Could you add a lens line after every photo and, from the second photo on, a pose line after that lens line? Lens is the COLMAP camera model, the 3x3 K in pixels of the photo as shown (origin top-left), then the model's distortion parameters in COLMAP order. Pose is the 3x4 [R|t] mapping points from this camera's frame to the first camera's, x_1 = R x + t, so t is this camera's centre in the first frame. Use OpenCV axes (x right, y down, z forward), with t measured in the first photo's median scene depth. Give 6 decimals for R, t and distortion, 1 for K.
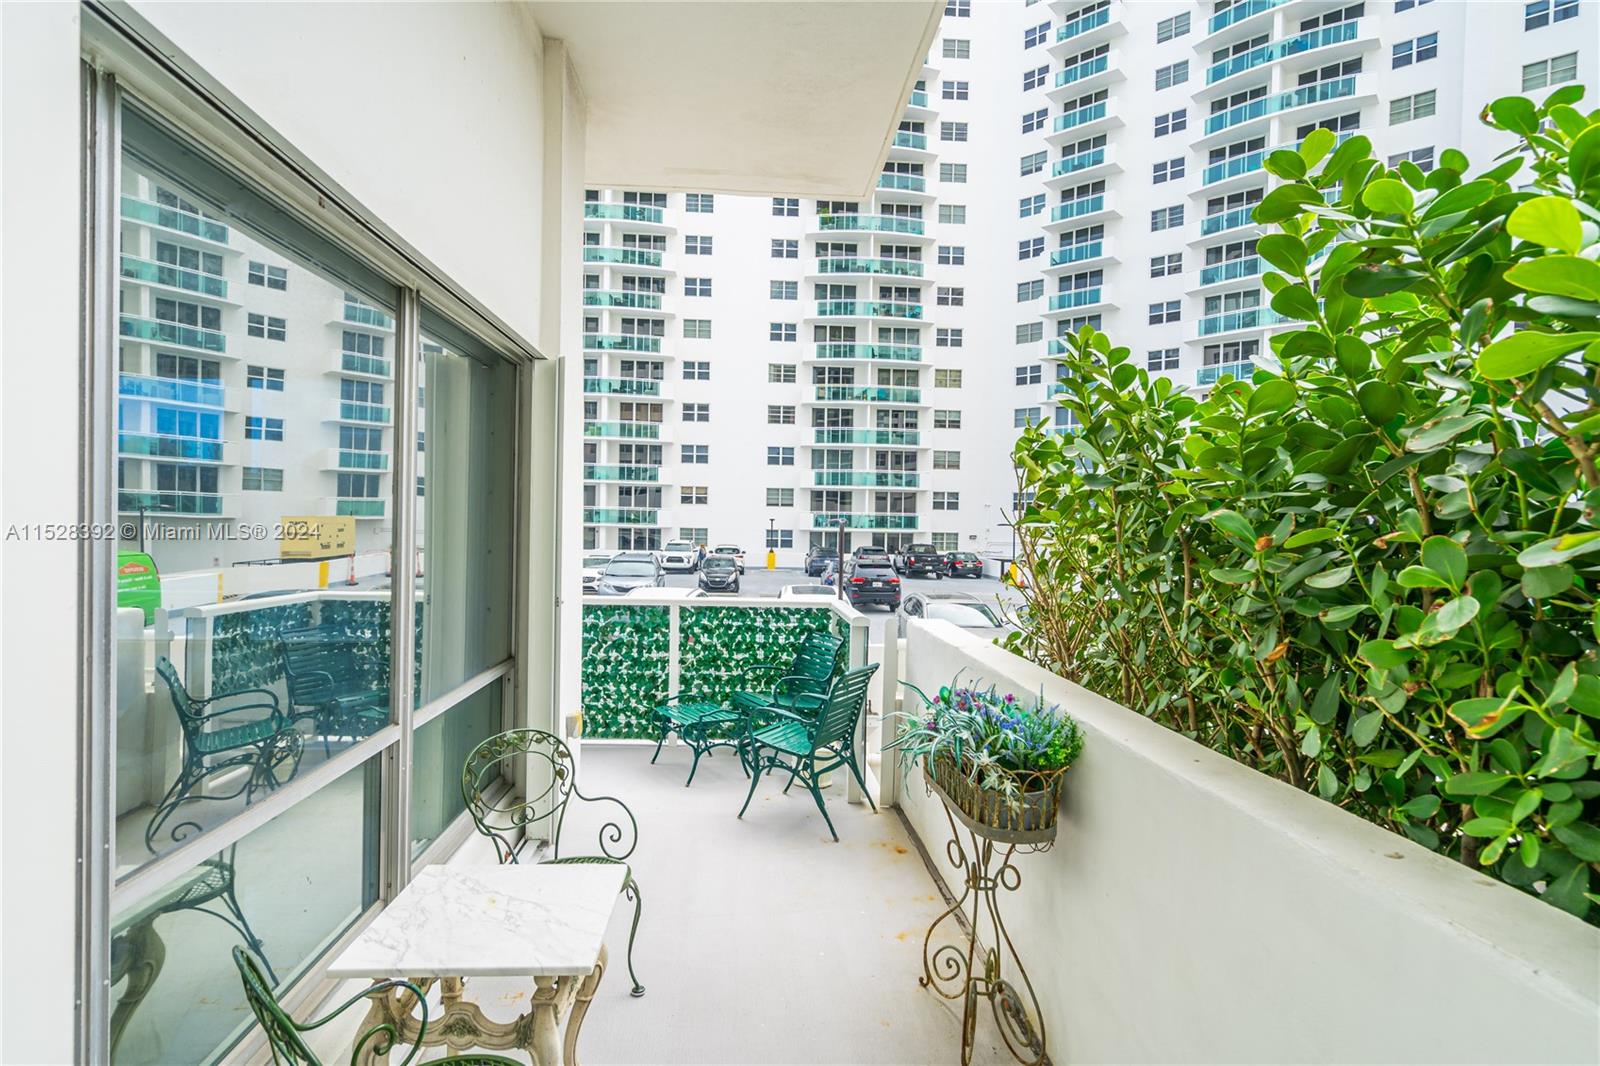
lens RADIAL K [[737.5, 0, 800.0], [0, 737.5, 533.0], [0, 0, 1]] dist [0.000636, 0.000222]
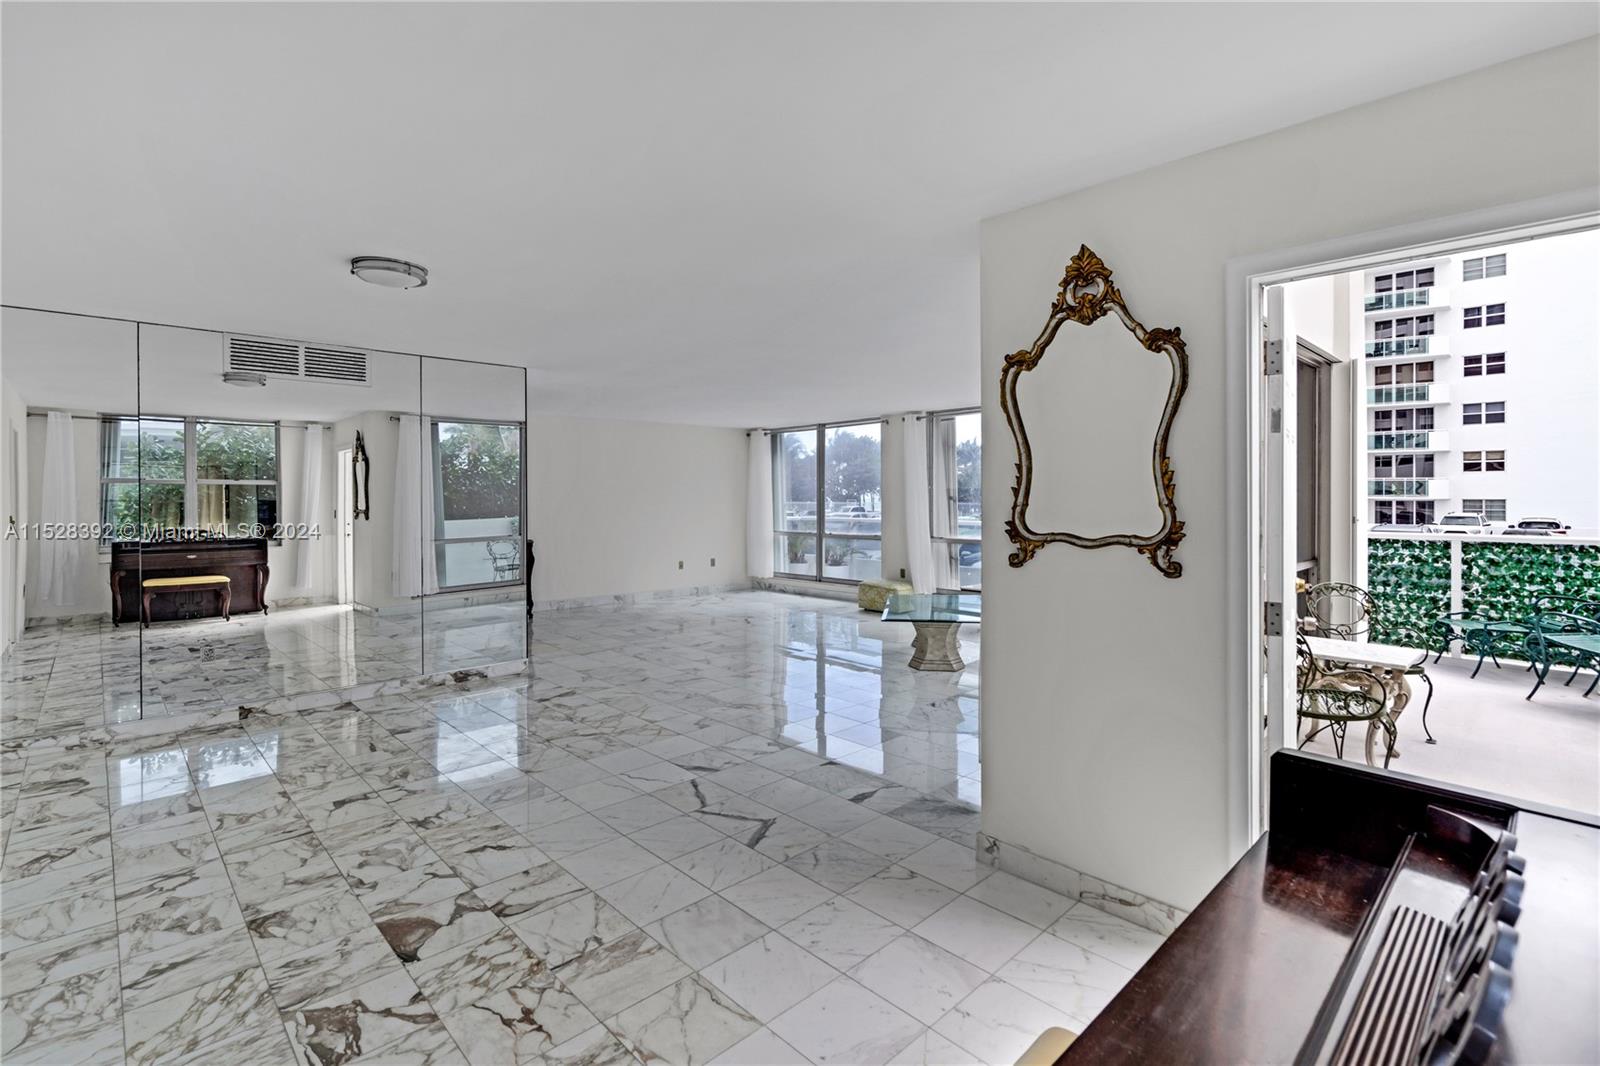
lens RADIAL K [[737.0, 0, 796.9], [0, 737.0, 501.7], [0, 0, 1]] dist [-0.000057, -0.000459]
pose [[0.624269, -0.017324, -0.781017, 0.096713], [-0.001418, 0.999727, -0.023309, 0.063798], [0.781208, 0.015658, 0.624074, -0.580263]]
